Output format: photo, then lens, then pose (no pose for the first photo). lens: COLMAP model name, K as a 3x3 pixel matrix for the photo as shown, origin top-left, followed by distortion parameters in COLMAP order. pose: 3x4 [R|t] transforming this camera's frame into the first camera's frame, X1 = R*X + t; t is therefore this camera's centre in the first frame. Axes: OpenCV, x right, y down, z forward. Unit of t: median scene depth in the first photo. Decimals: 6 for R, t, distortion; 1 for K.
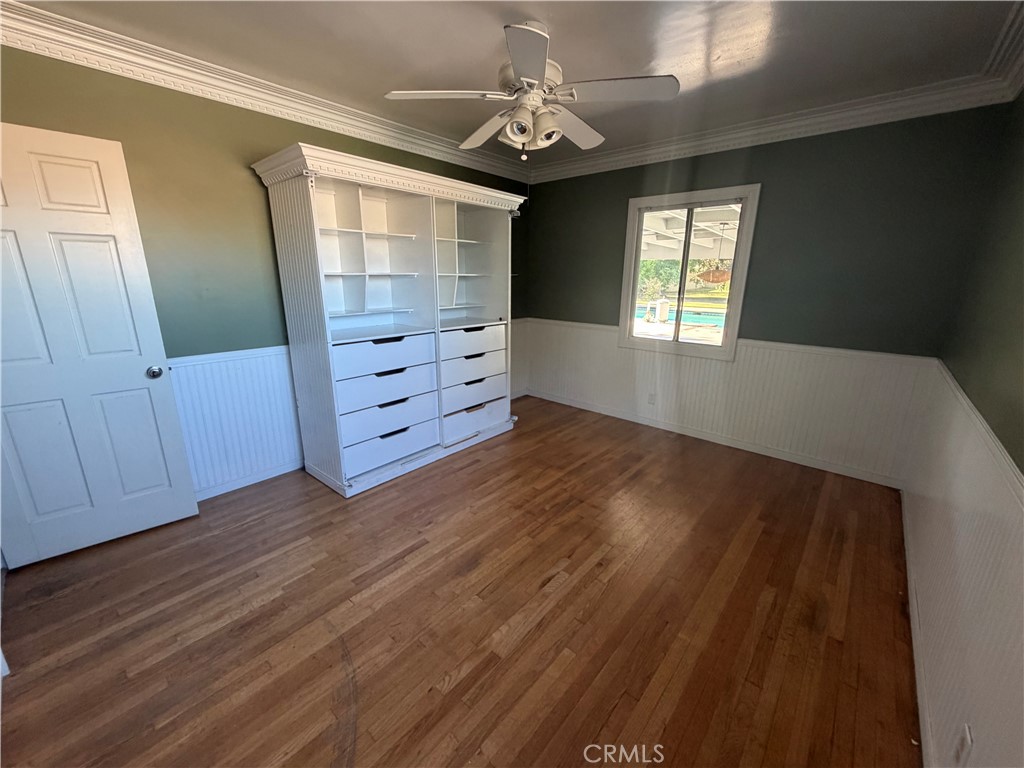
lens RADIAL K [[408.4, 0, 510.1], [0, 408.4, 384.0], [0, 0, 1]] dist [0.000802, 0.000855]
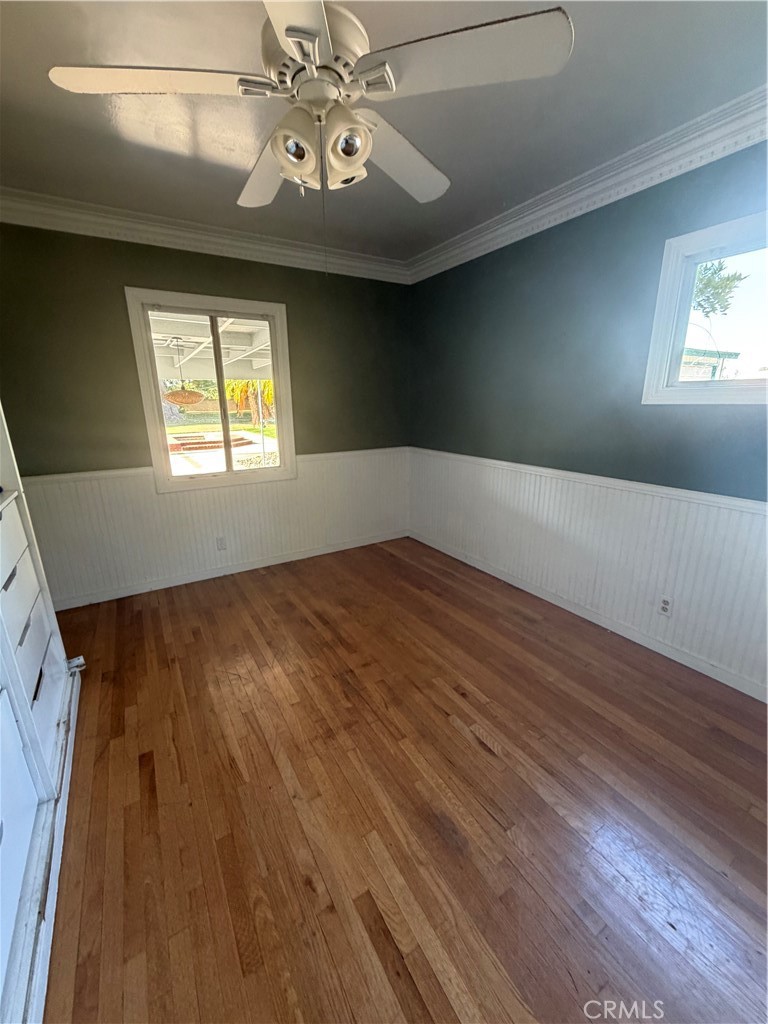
lens RADIAL K [[408.4, 0, 383.3], [0, 408.4, 512.6], [0, 0, 1]] dist [0.000802, 0.000855]
pose [[0.292219, -0.270239, 0.917376, -0.457736], [0.261193, 0.945329, 0.195273, -0.150042], [-0.919992, 0.182550, 0.346828, 0.587859]]
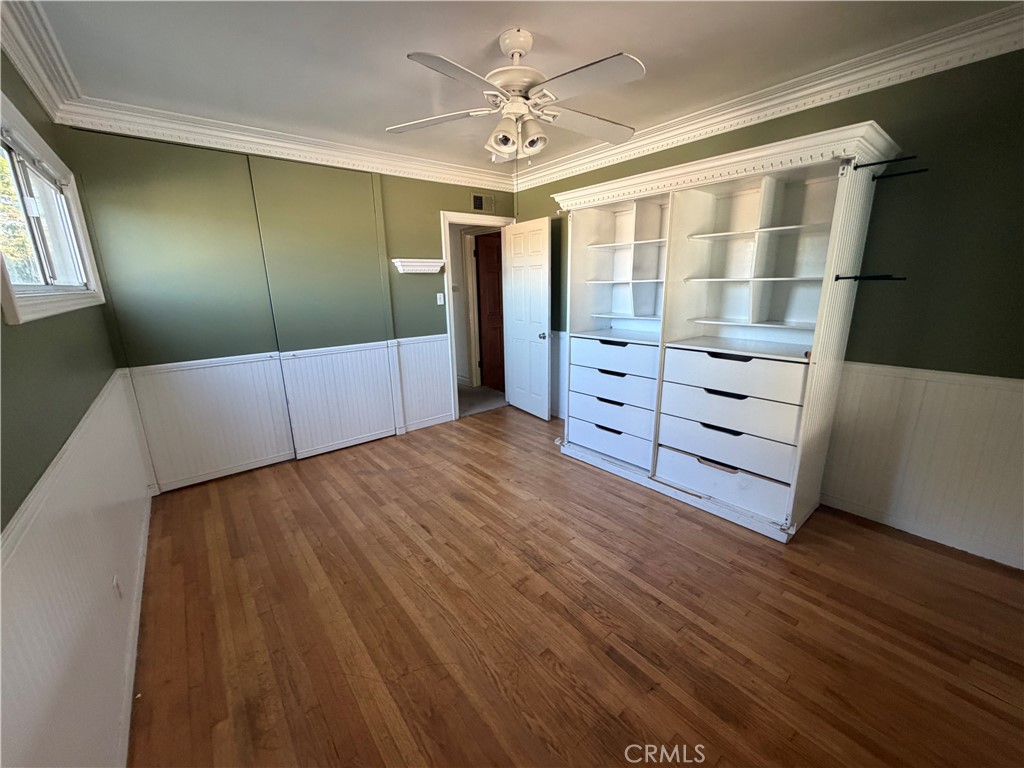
lens RADIAL K [[408.4, 0, 513.6], [0, 408.4, 384.6], [0, 0, 1]] dist [0.000802, 0.000855]
pose [[-0.159096, 0.234800, -0.958935, 0.834264], [-0.237540, 0.933669, 0.268024, -0.240621], [0.958260, 0.270427, -0.092769, 0.912863]]
